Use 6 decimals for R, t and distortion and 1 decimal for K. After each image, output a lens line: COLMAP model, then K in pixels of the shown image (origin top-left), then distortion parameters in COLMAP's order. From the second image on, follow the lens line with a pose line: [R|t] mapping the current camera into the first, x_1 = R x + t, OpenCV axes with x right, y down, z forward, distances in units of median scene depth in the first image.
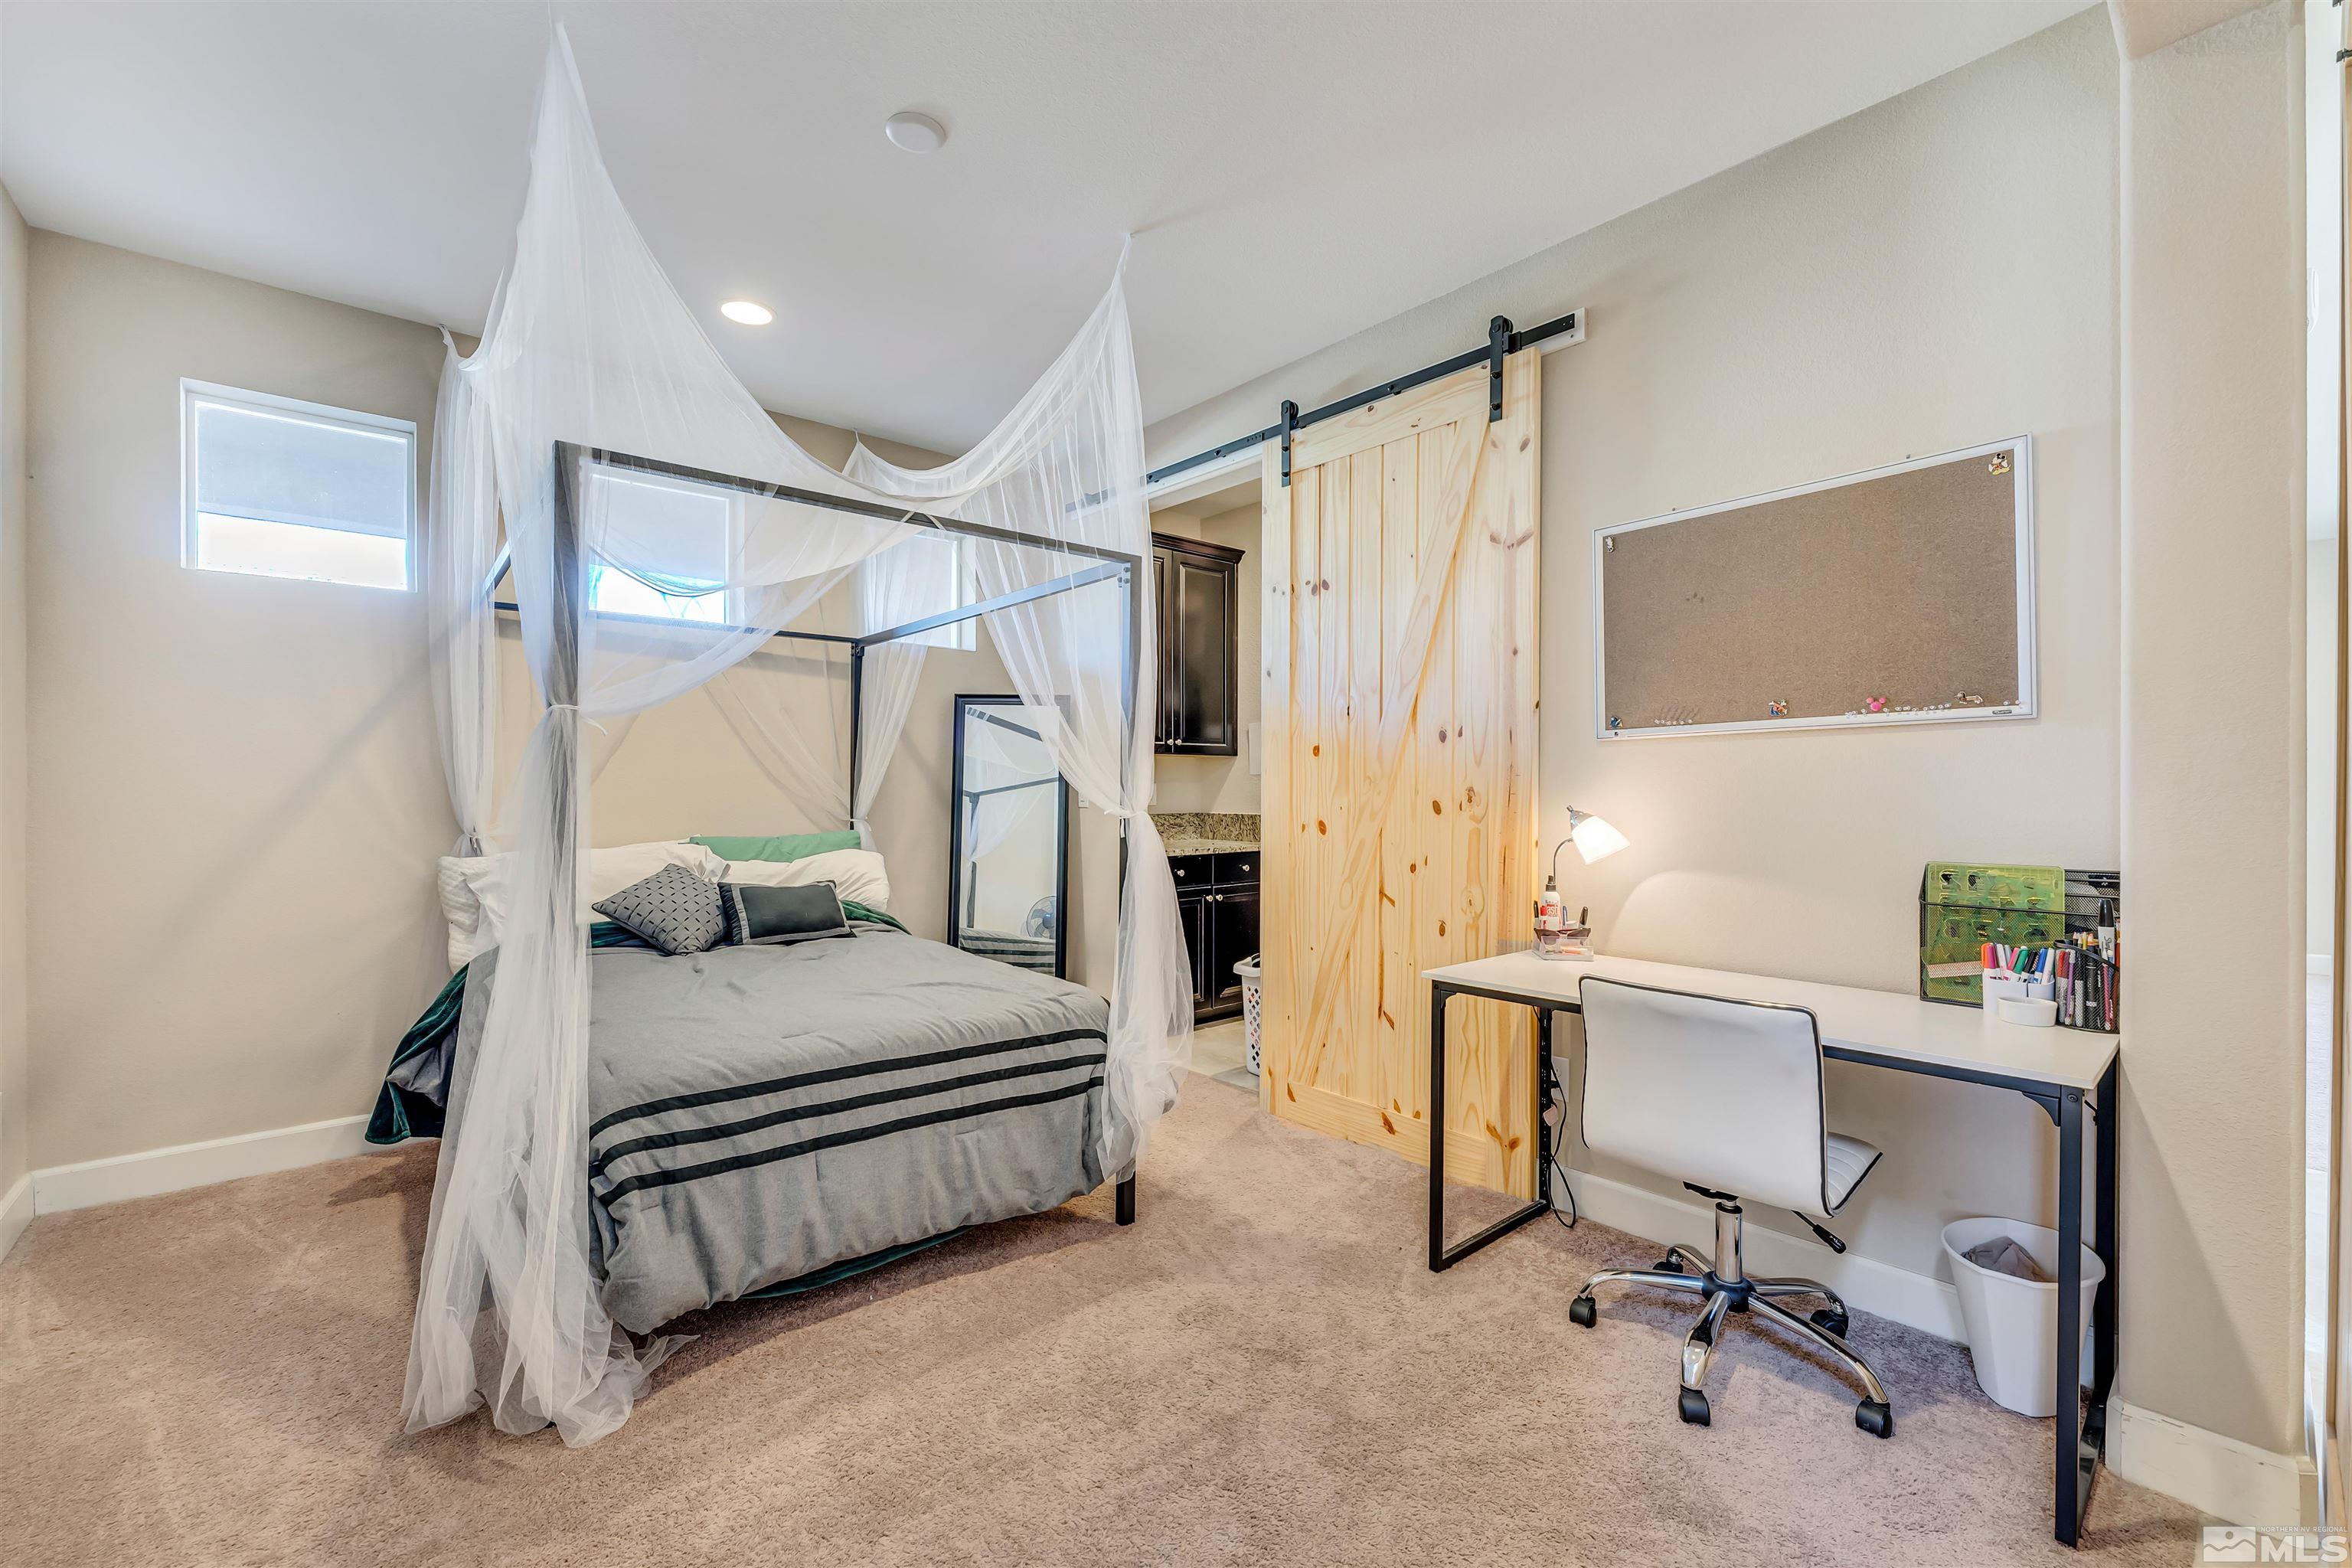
lens RADIAL K [[977.7, 0, 1170.3], [0, 977.7, 778.2], [0, 0, 1]] dist [-0.000852, -0.000307]
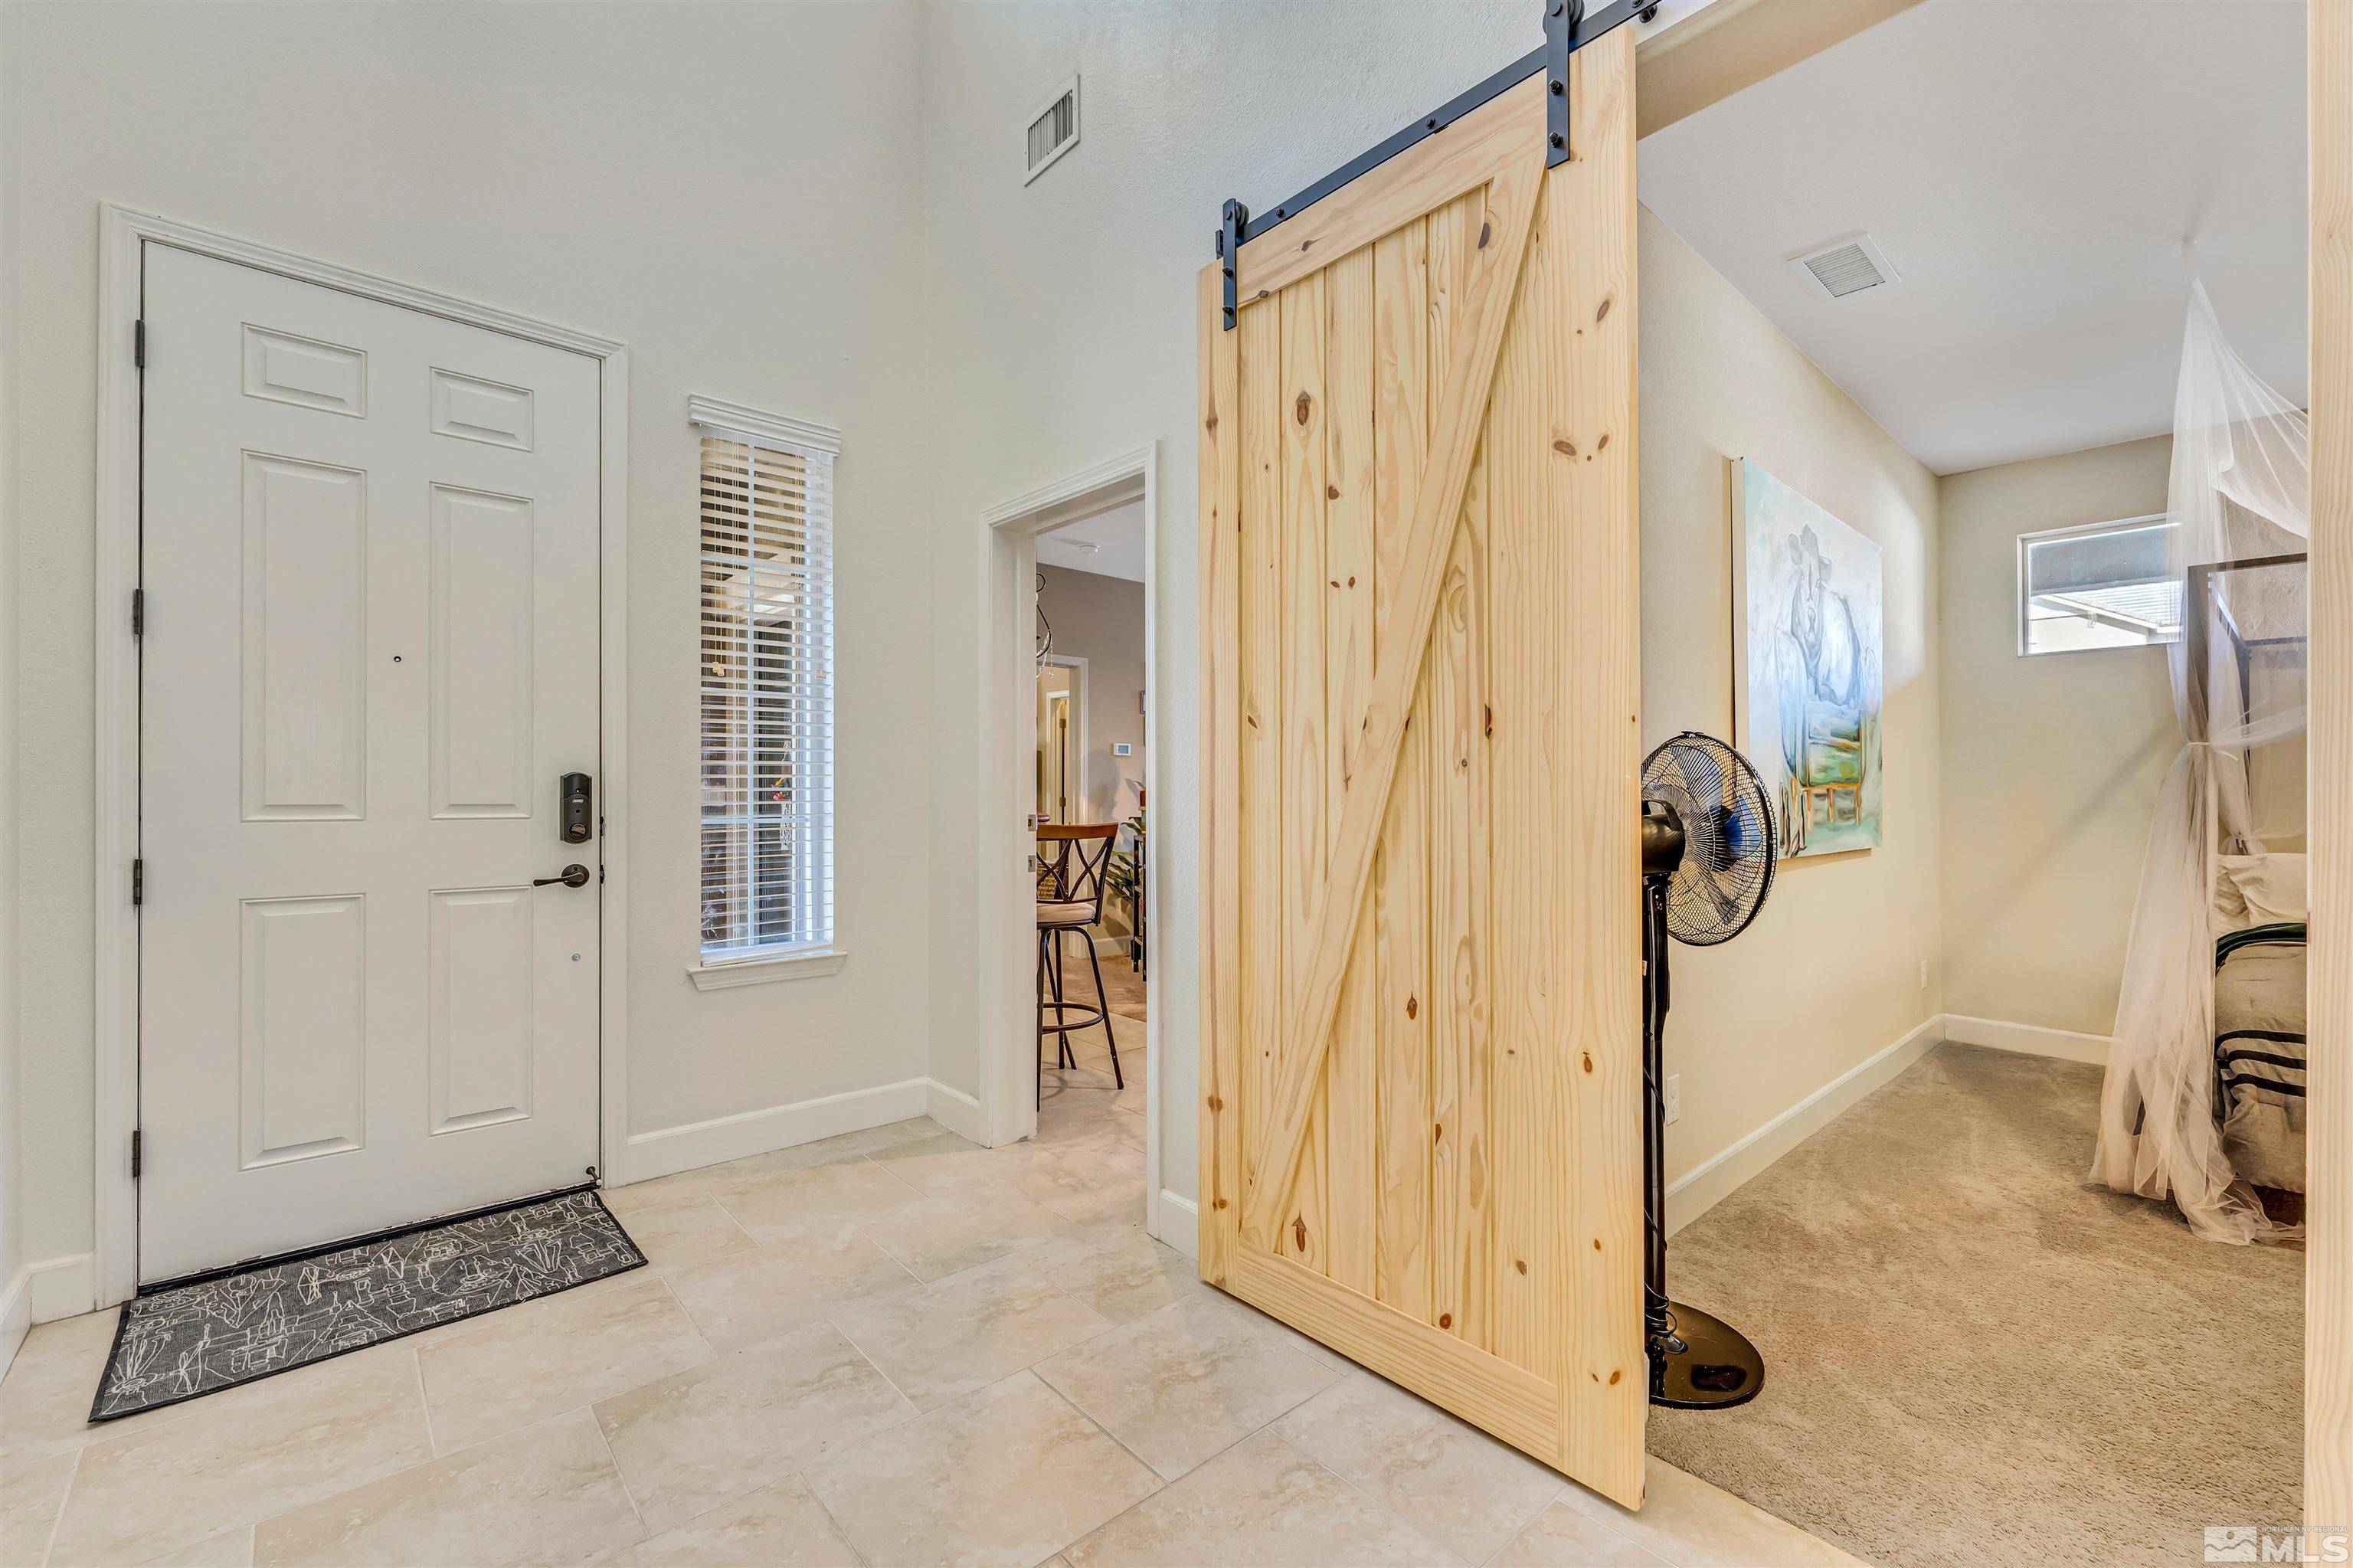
lens RADIAL K [[970.7, 0, 1219.6], [0, 970.7, 788.1], [0, 0, 1]] dist [0.000461, -0.000028]
pose [[0.030114, -0.003494, -0.999540, 0.531450], [0.005158, 0.999981, -0.003340, -0.005482], [0.999533, -0.005055, 0.030132, -0.346737]]
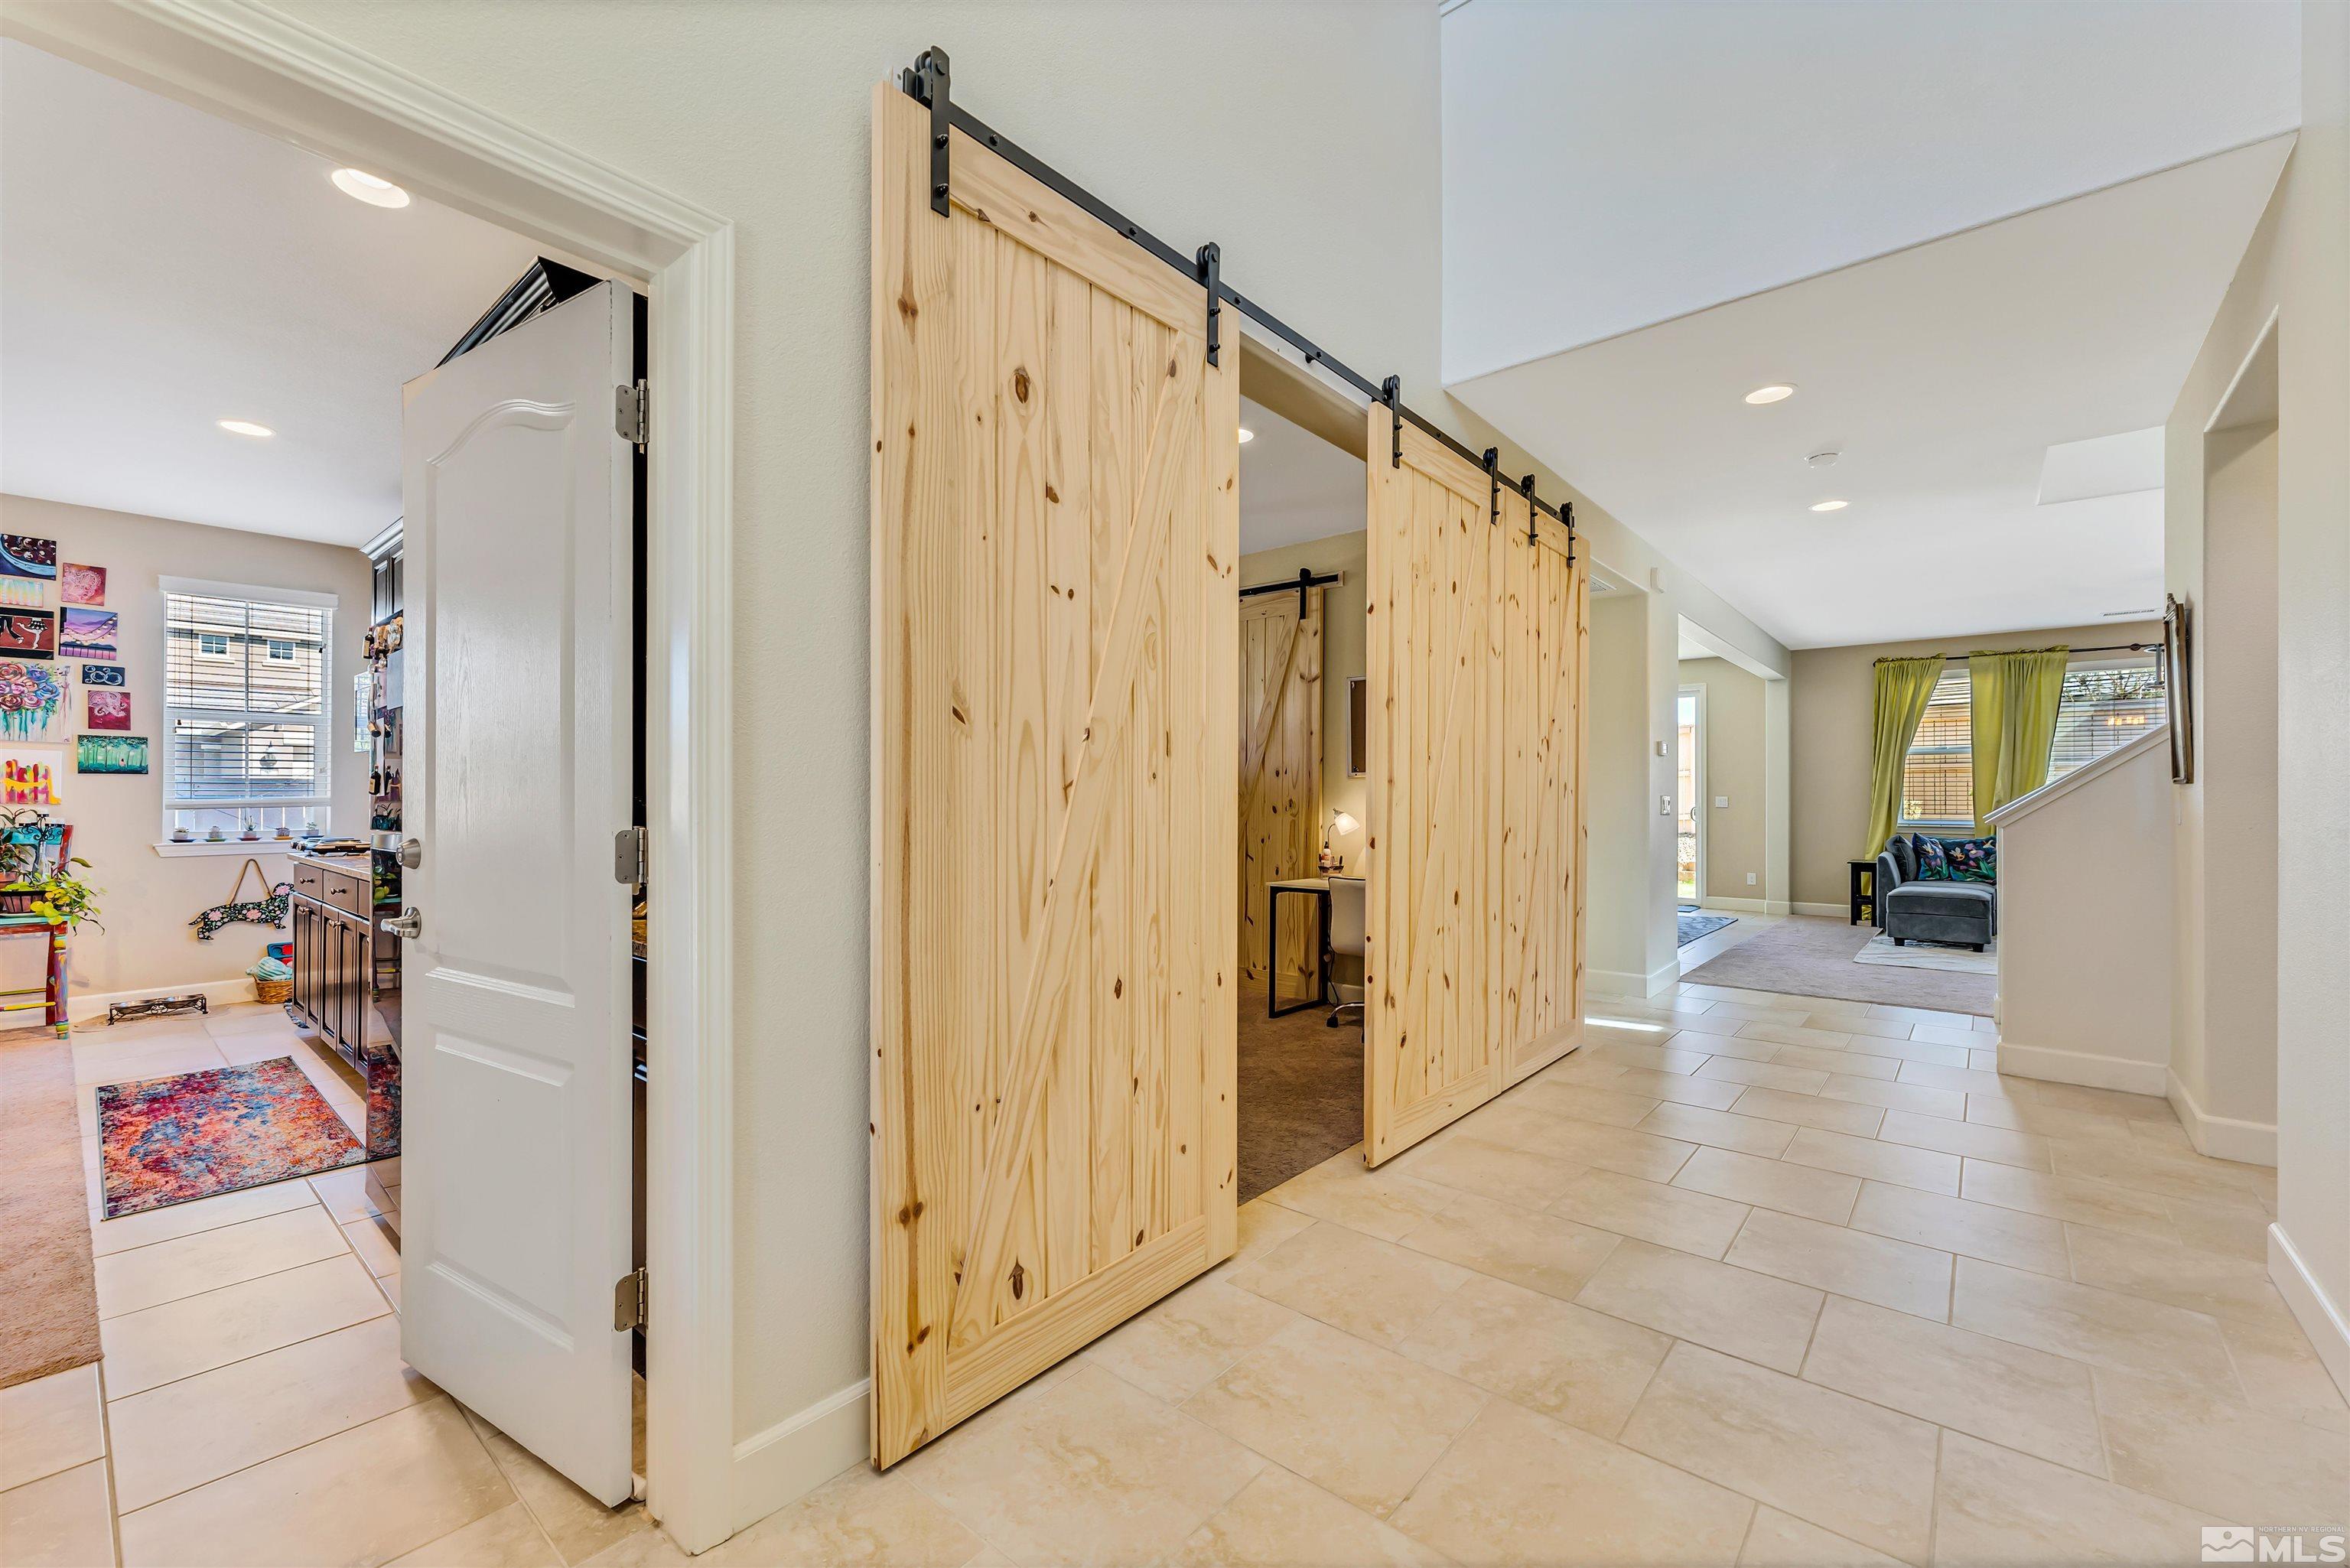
lens RADIAL K [[959.8, 0, 1166.6], [0, 959.8, 792.7], [0, 0, 1]] dist [-0.000224, -0.000399]
pose [[0.990367, 0.000416, 0.138465, -0.230819], [-0.001026, 0.999990, 0.004334, -0.013110], [-0.138462, -0.004434, 0.990358, -0.970495]]
